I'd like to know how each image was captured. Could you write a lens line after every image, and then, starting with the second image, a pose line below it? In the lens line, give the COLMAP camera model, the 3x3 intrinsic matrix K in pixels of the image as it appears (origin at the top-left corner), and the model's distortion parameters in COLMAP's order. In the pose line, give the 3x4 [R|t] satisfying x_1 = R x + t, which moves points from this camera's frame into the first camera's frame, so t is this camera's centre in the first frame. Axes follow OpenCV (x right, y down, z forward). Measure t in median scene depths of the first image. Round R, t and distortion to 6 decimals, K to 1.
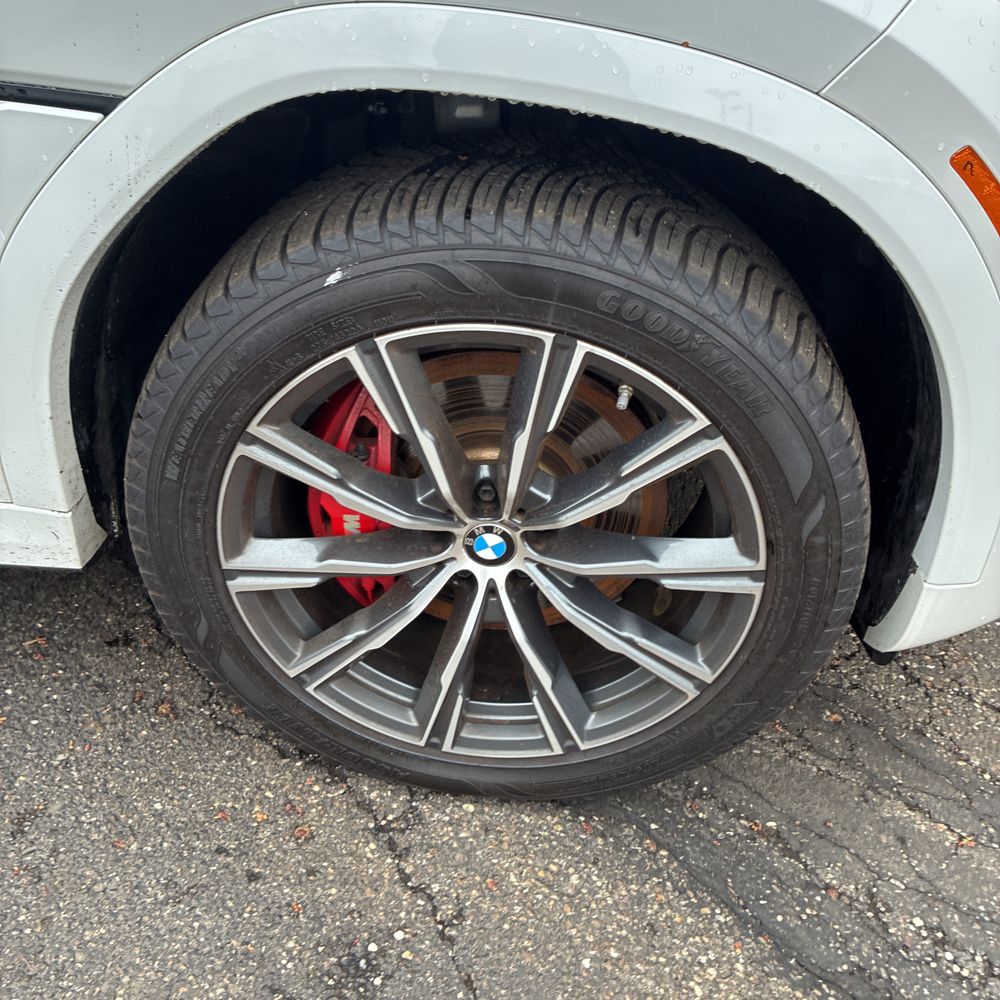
lens RADIAL K [[1006.7, 0, 485.1], [0, 1006.7, 495.8], [0, 0, 1]] dist [0.026339, -0.005490]
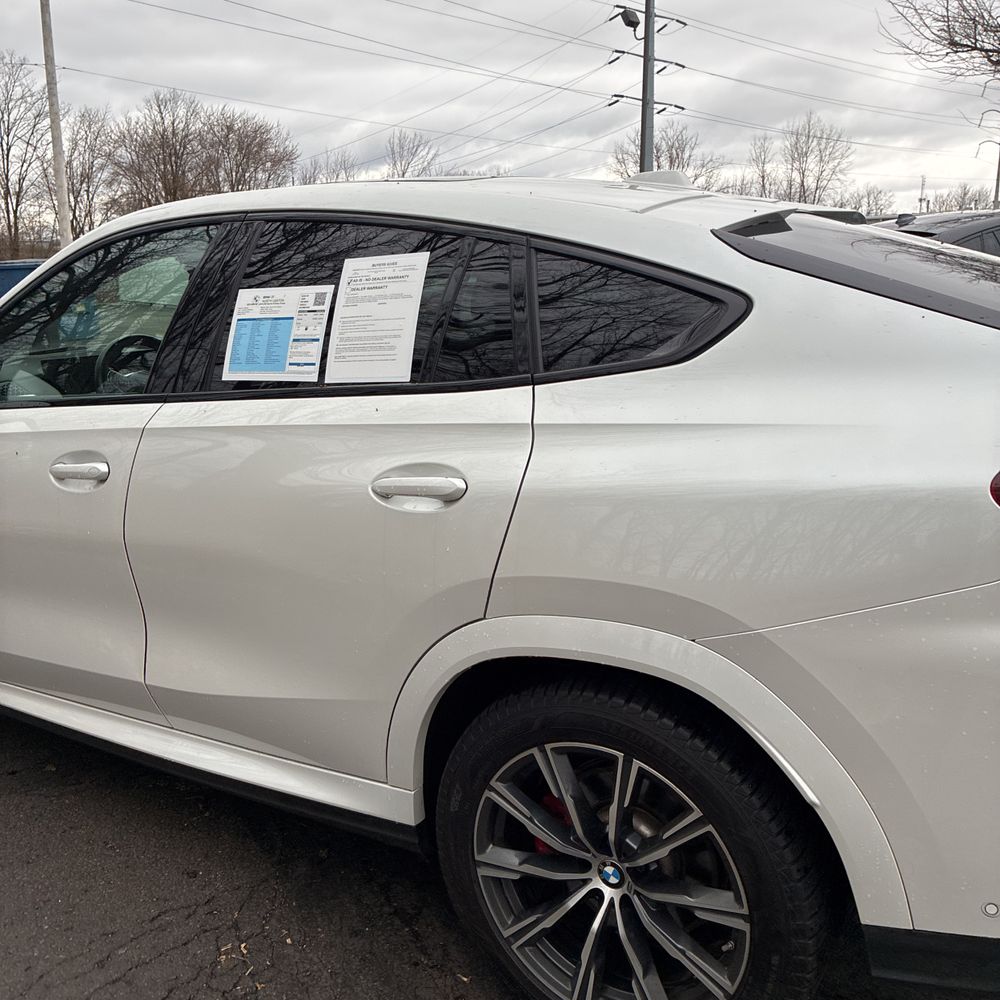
lens RADIAL K [[1006.7, 0, 500.0], [0, 1006.7, 500.0], [0, 0, 1]] dist [0.049997, -0.047867]
pose [[0.891394, 0.023308, -0.452629, 0.631891], [-0.199590, 0.916814, -0.345856, 0.102623], [0.406915, 0.398634, 0.821895, -0.819418]]
